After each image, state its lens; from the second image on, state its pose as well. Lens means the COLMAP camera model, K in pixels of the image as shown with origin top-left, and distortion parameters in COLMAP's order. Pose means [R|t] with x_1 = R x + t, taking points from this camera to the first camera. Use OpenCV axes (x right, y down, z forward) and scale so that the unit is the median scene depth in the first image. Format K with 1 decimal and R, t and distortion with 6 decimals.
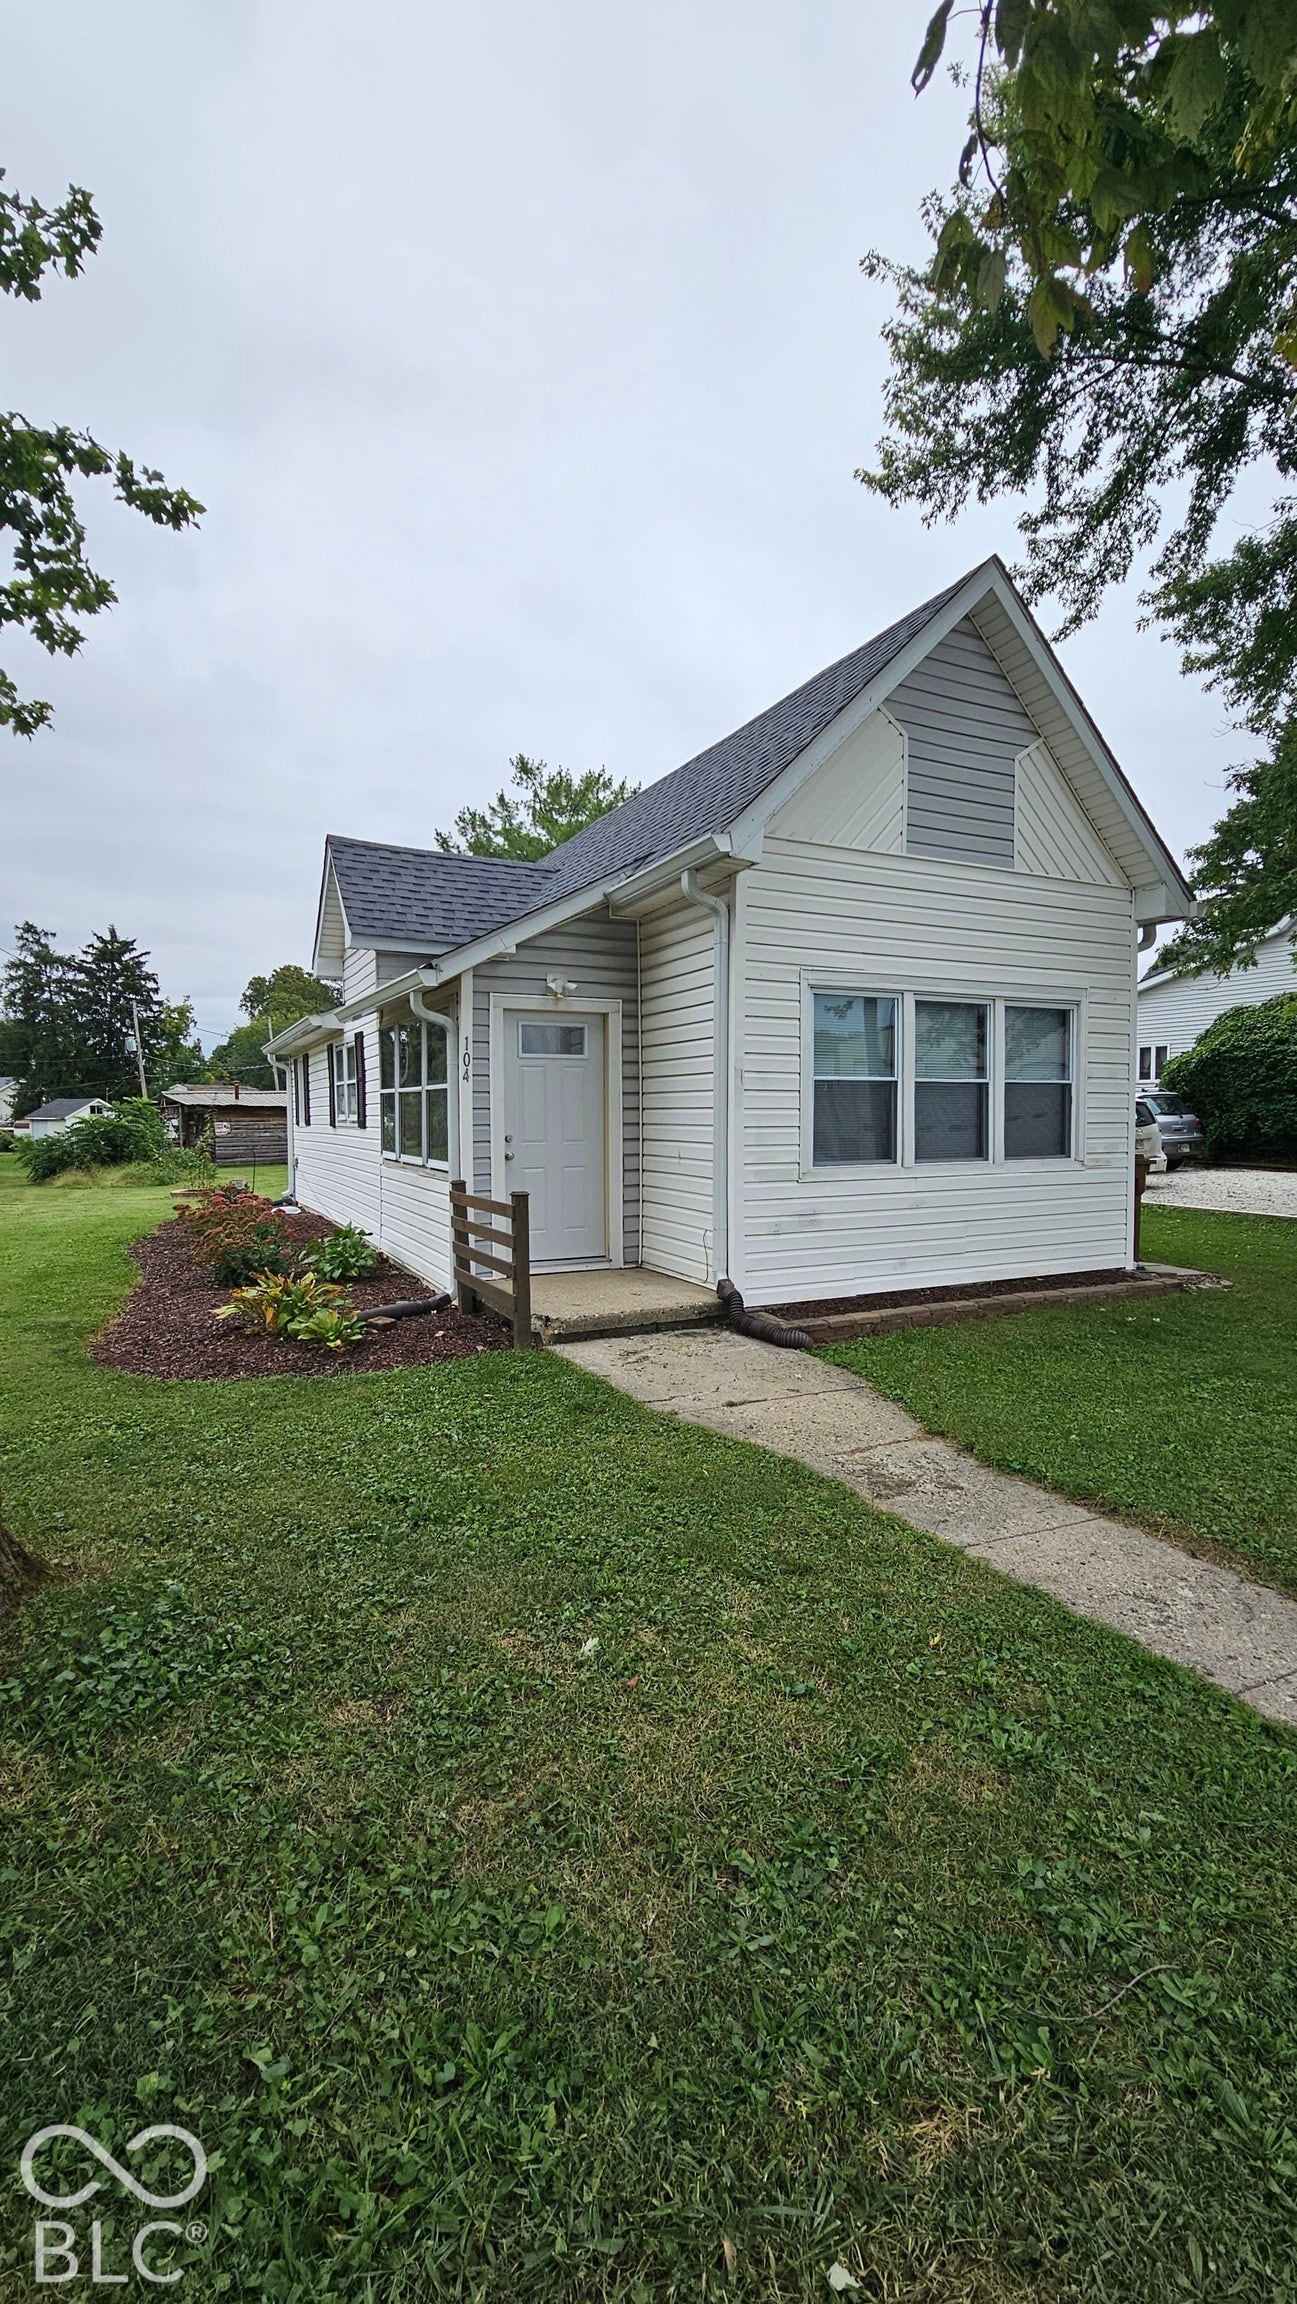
lens RADIAL K [[944.6, 0, 632.1], [0, 944.6, 1152.3], [0, 0, 1]] dist [0.004591, 0.001065]
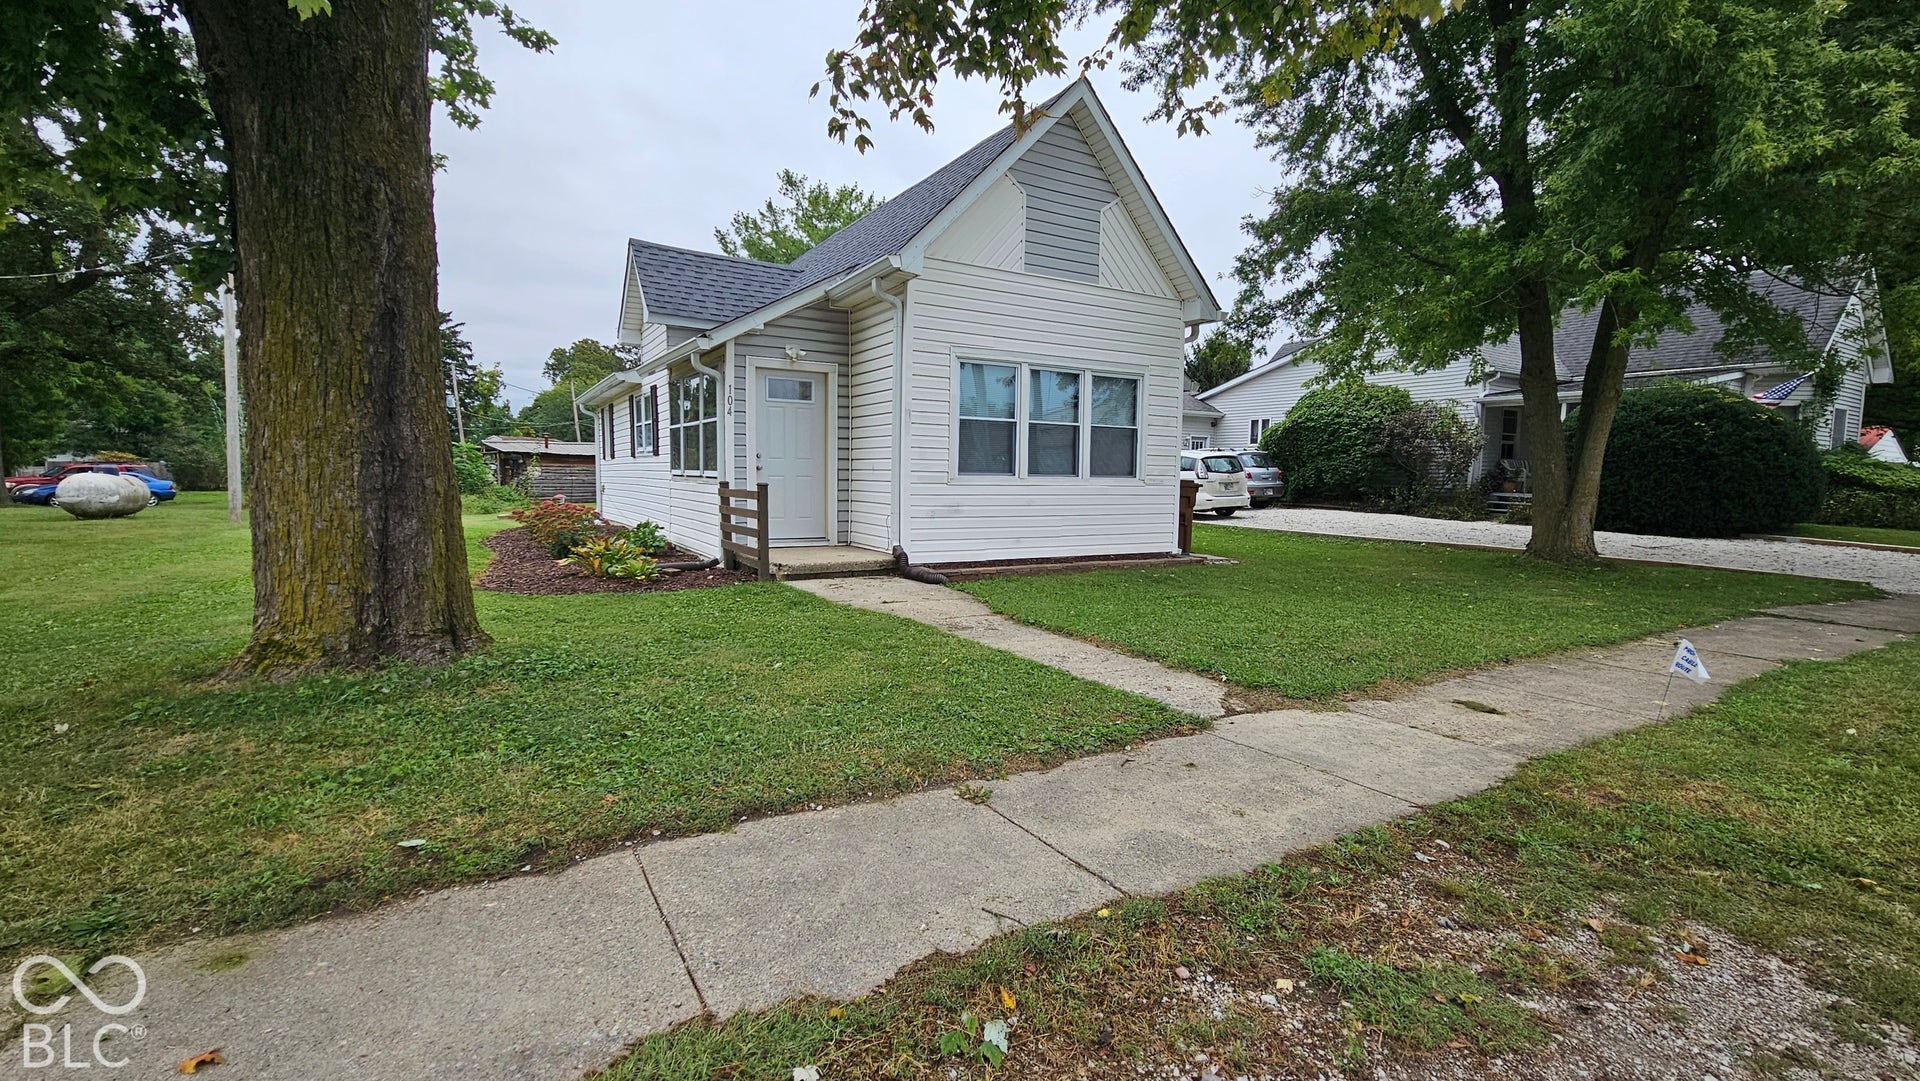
lens RADIAL K [[787.2, 0, 951.8], [0, 787.2, 542.6], [0, 0, 1]] dist [0.004591, 0.001065]
pose [[0.996320, 0.010386, 0.085074, 0.064577], [-0.014164, 0.998934, 0.043933, 0.060769], [-0.084527, -0.044976, 0.995406, -0.252177]]
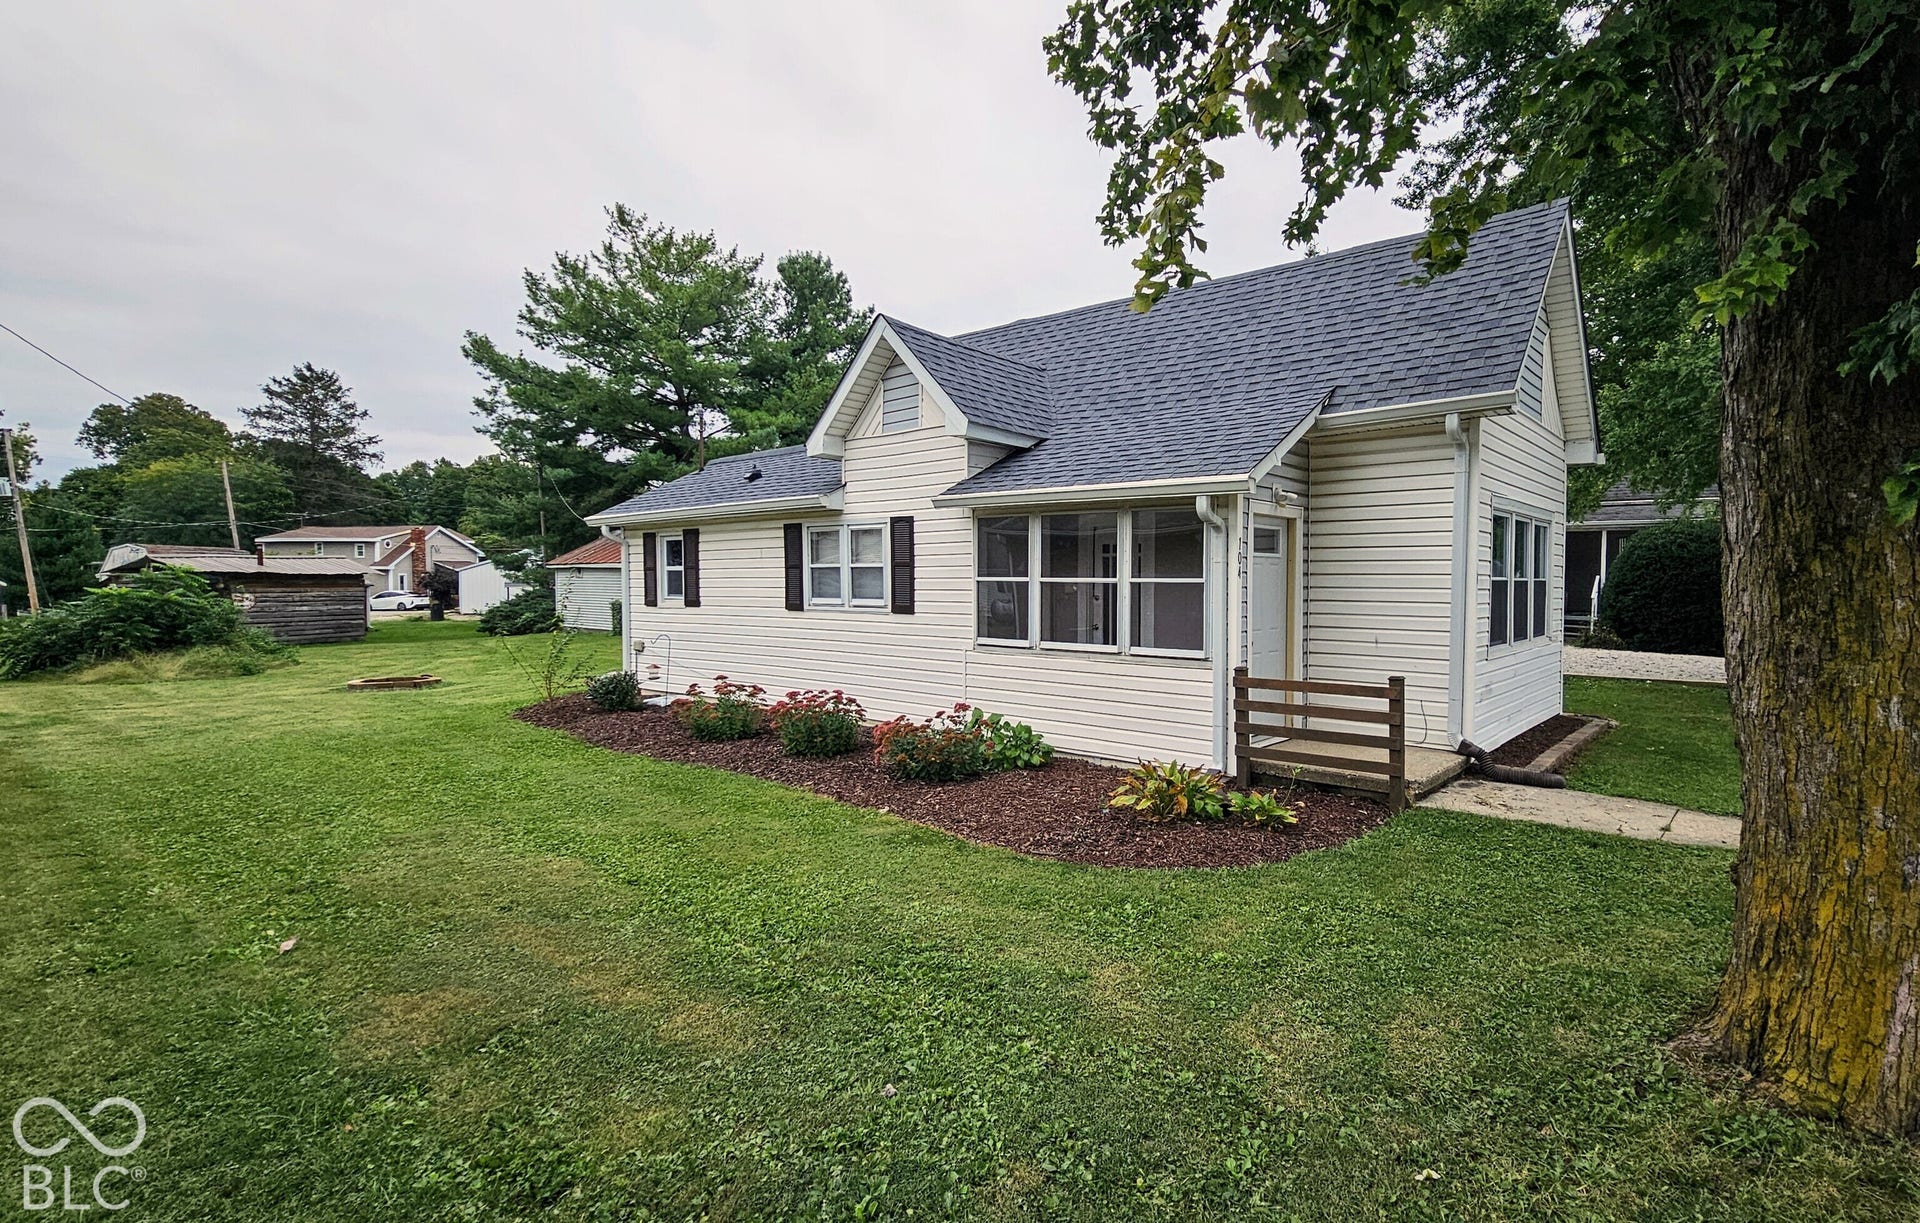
lens RADIAL K [[916.9, 0, 978.6], [0, 916.9, 606.8], [0, 0, 1]] dist [0.001000, 0.000431]
pose [[0.913757, -0.005060, 0.406231, -0.820046], [0.010026, 0.999899, -0.010096, -0.029622], [-0.406138, 0.013298, 0.913715, 0.121775]]
